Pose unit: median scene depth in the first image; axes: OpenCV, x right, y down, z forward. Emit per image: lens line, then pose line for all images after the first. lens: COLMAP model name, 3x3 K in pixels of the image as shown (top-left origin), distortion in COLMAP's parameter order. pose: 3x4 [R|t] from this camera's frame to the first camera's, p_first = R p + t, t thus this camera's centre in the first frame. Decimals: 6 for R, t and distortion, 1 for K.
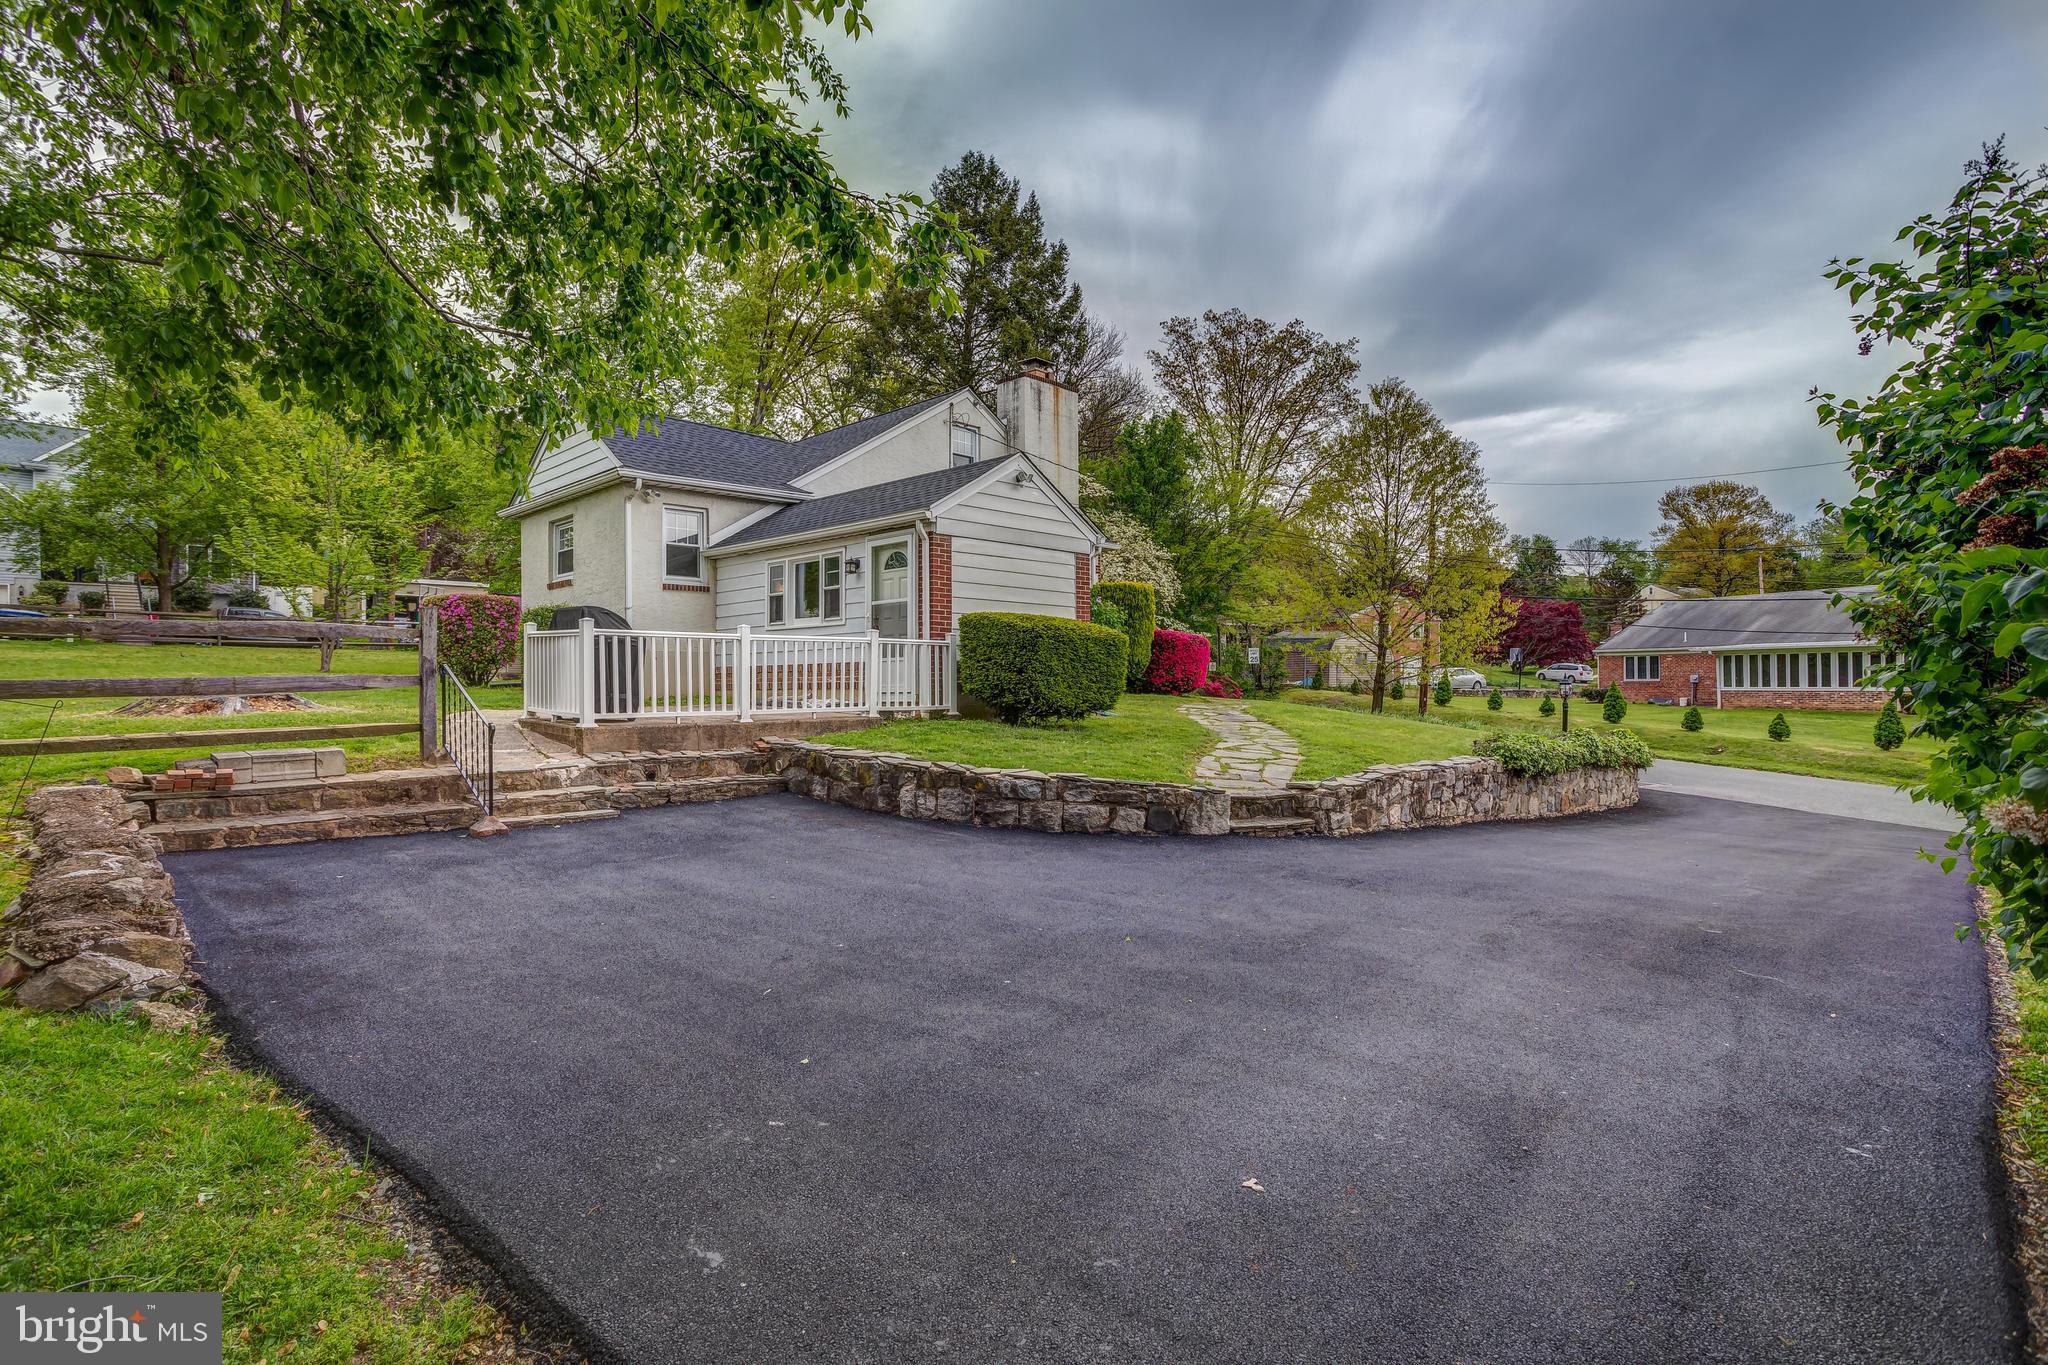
lens RADIAL K [[985.0, 0, 1011.4], [0, 985.0, 677.3], [0, 0, 1]] dist [-0.056061, 0.035180]
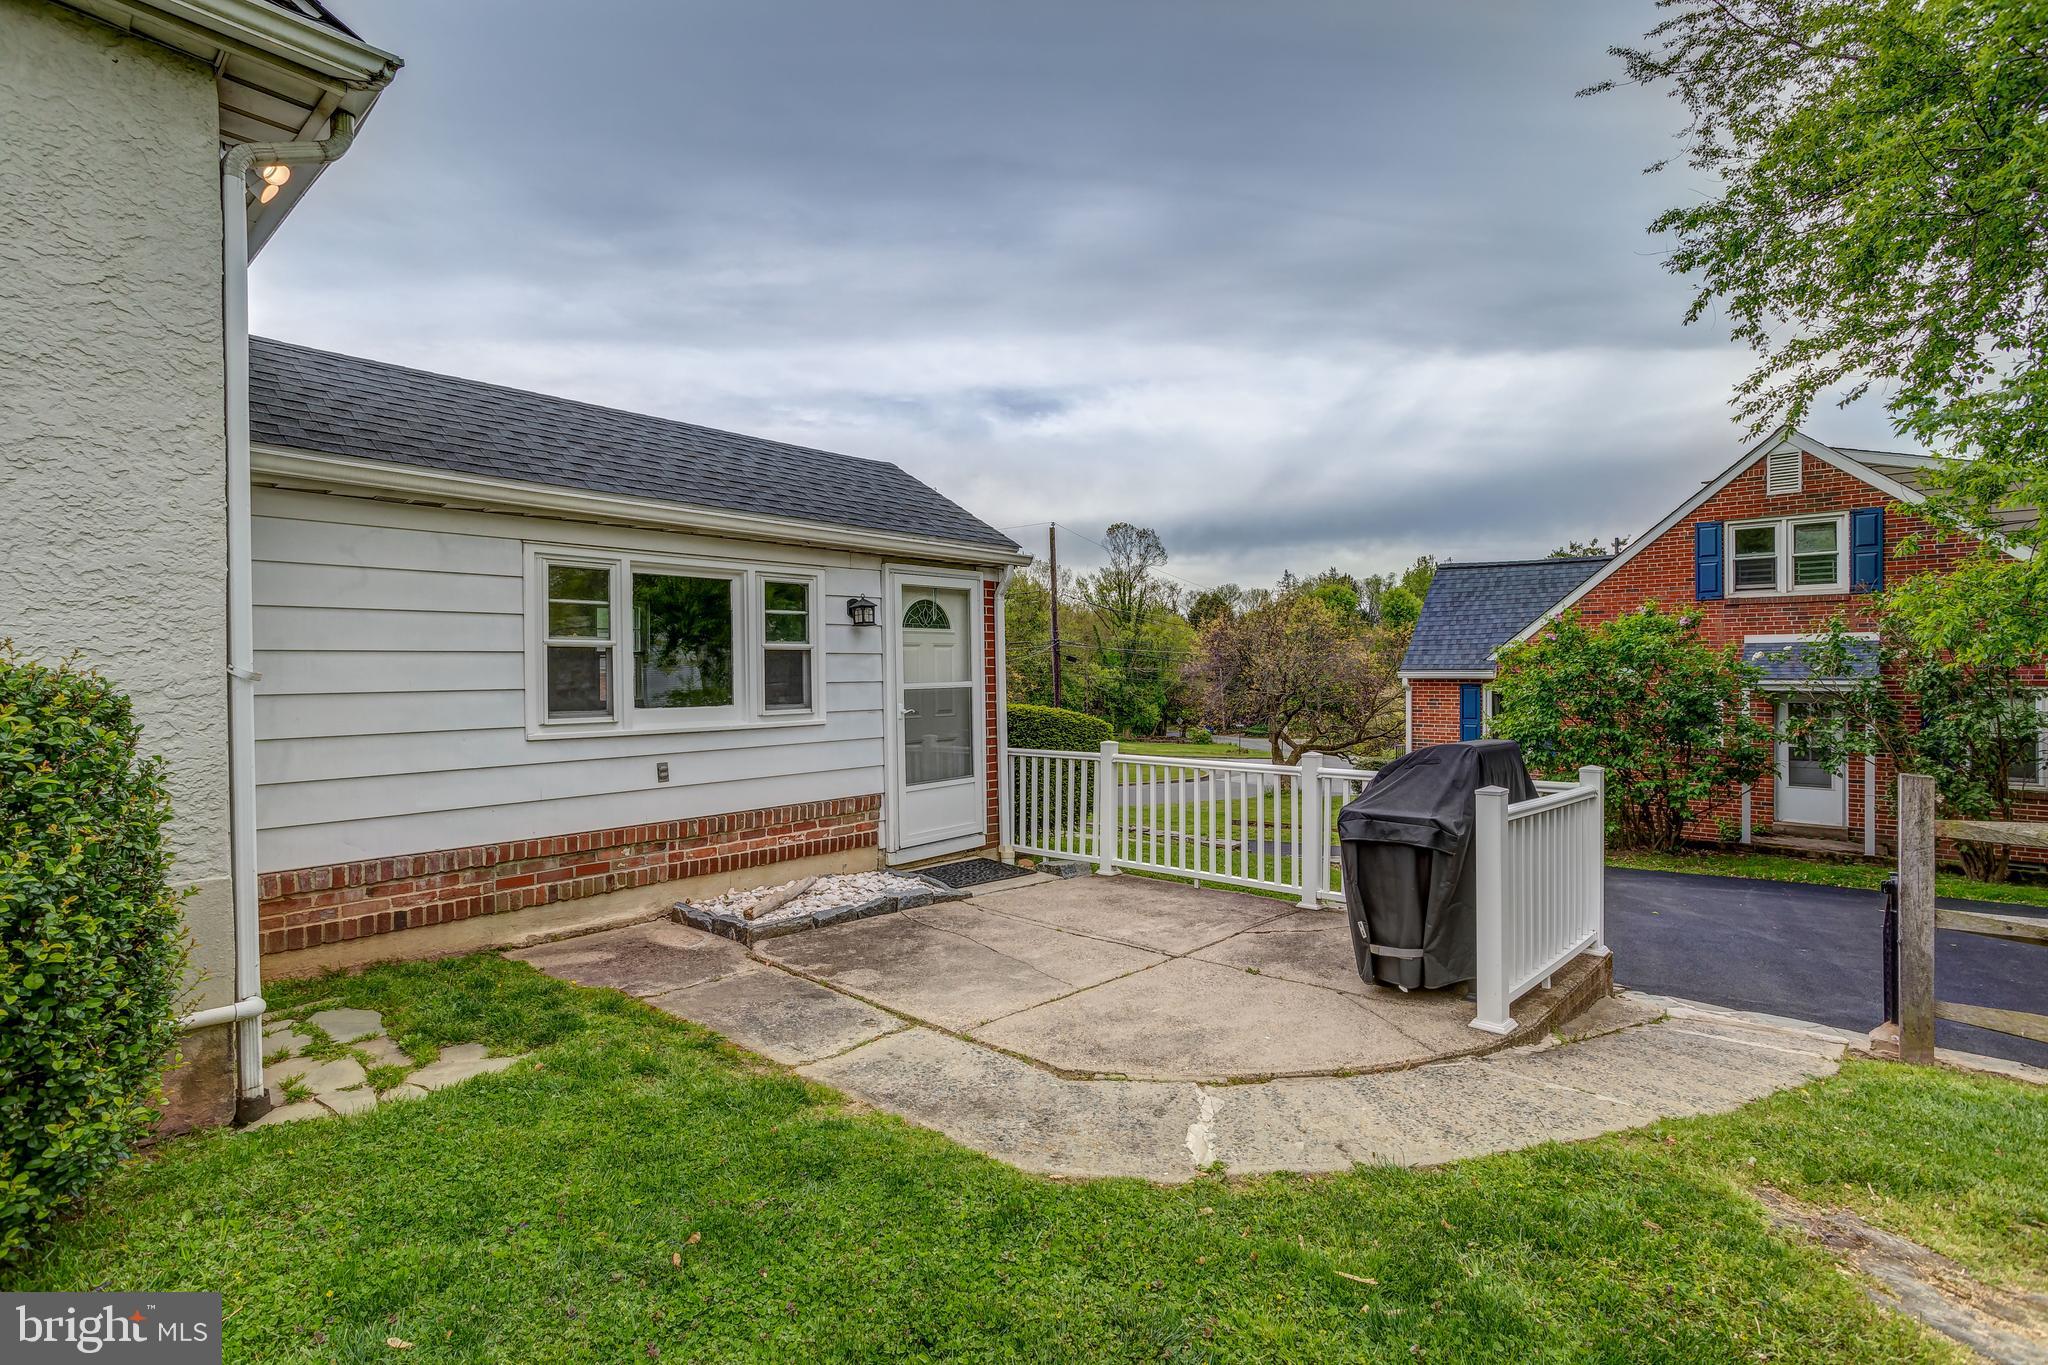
lens RADIAL K [[985.0, 0, 1011.4], [0, 985.0, 677.3], [0, 0, 1]] dist [-0.056061, 0.035180]
pose [[-0.044227, -0.003274, 0.999016, -0.235649], [-0.000307, 0.999995, 0.003264, -0.027709], [-0.999021, -0.000162, -0.044228, 0.325522]]
